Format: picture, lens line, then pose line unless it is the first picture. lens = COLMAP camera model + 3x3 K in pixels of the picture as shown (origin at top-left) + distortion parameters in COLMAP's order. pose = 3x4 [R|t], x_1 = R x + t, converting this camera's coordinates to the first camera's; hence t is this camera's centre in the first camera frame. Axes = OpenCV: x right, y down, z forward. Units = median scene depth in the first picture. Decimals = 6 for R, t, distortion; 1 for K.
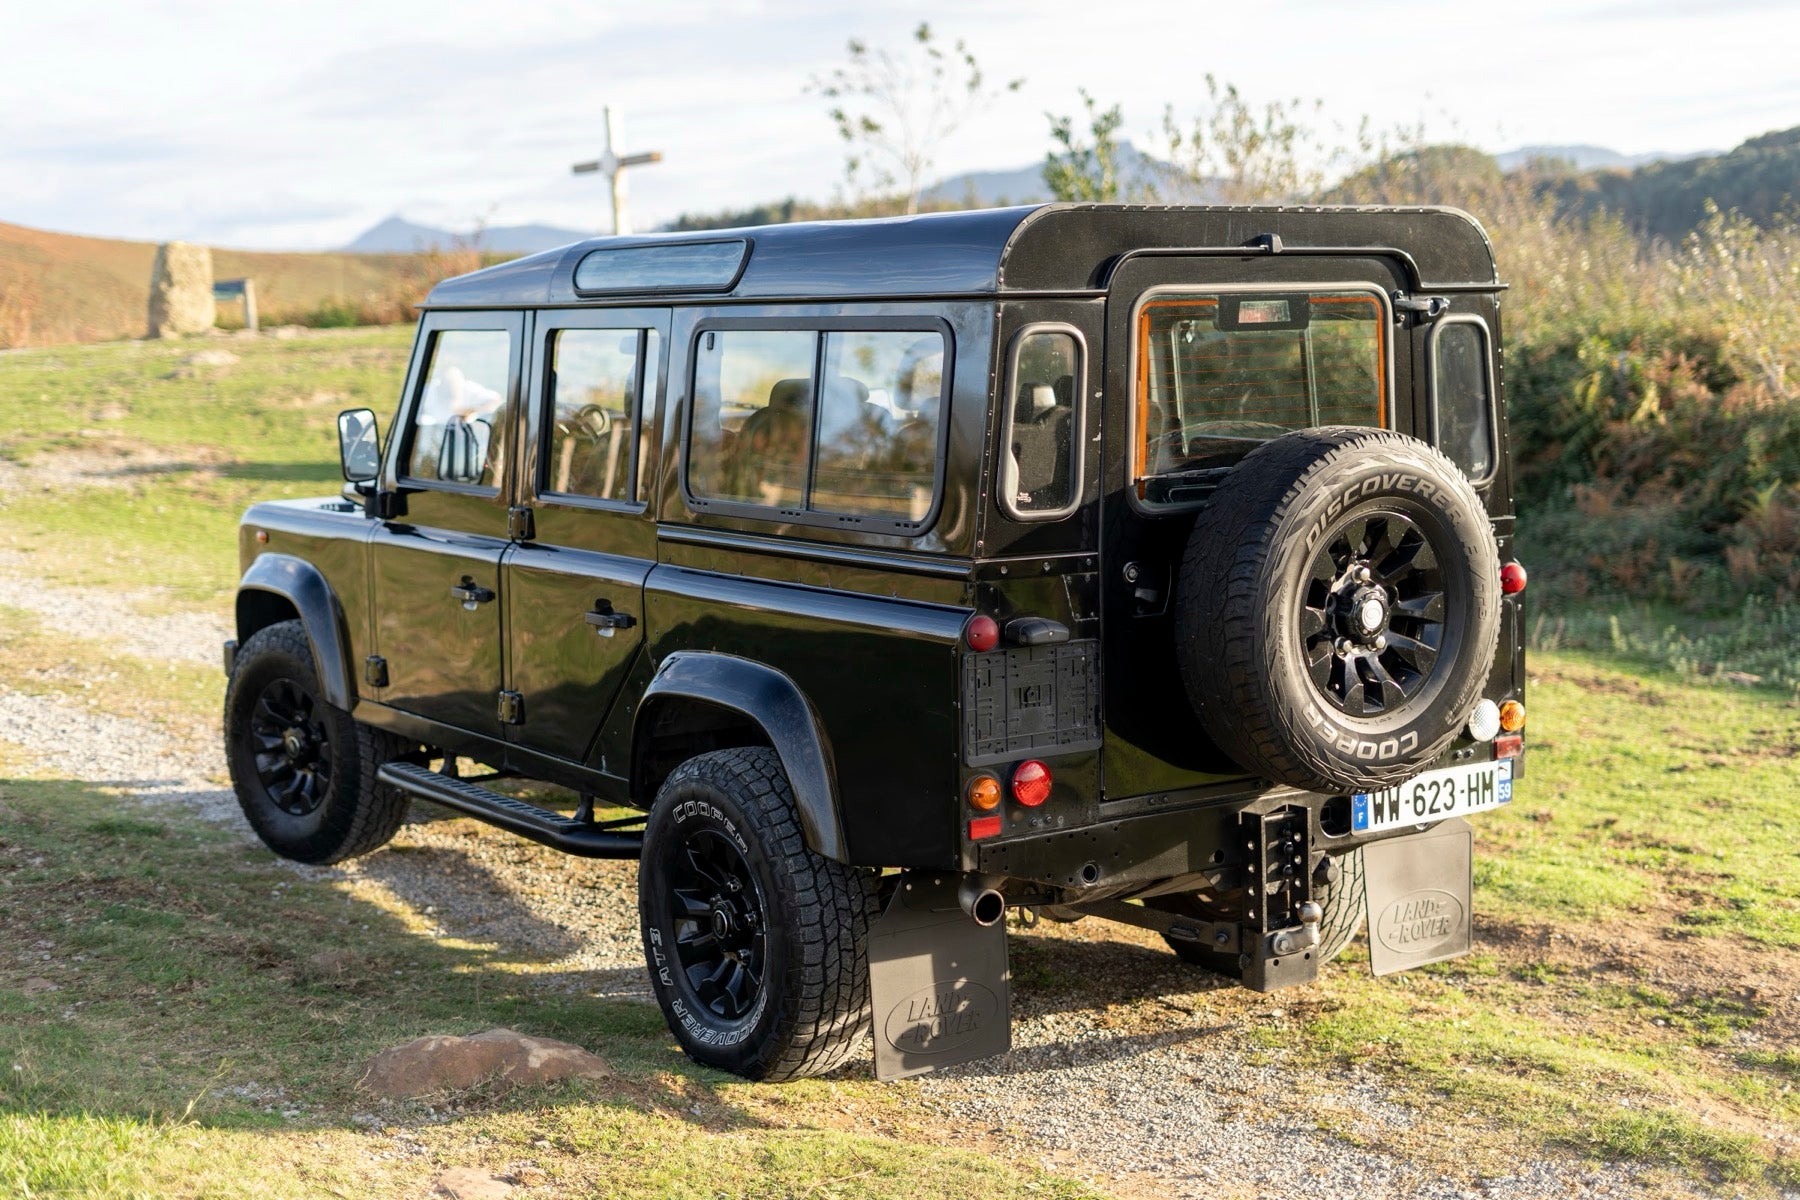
lens RADIAL K [[2587.8, 0, 900.0], [0, 2587.8, 600.0], [0, 0, 1]] dist [0.013263, -0.068871]
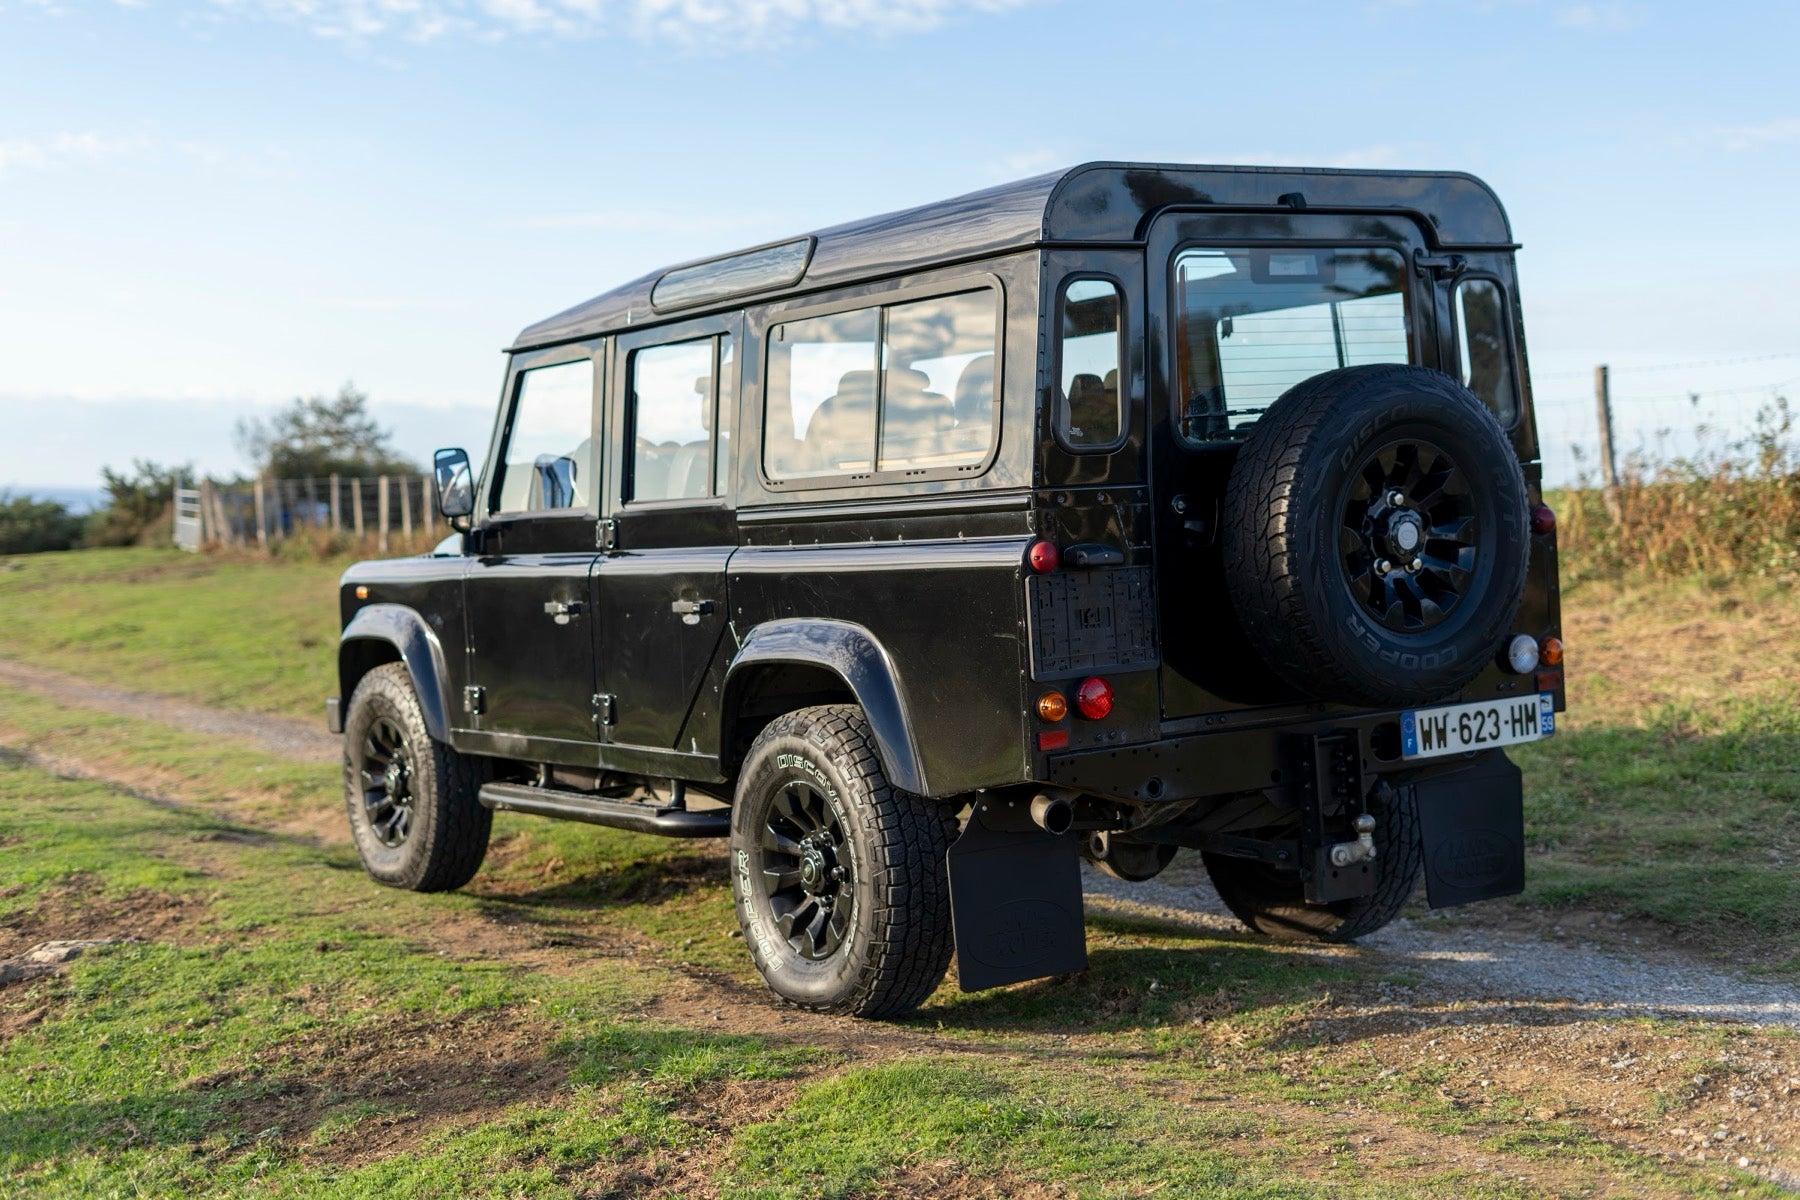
lens RADIAL K [[2587.8, 0, 900.0], [0, 2587.8, 600.0], [0, 0, 1]] dist [0.013263, -0.068871]
pose [[0.998812, -0.041193, -0.026046, -0.000143], [0.039190, 0.996545, -0.073233, 0.093818], [0.028973, 0.072125, 0.996975, -0.064011]]
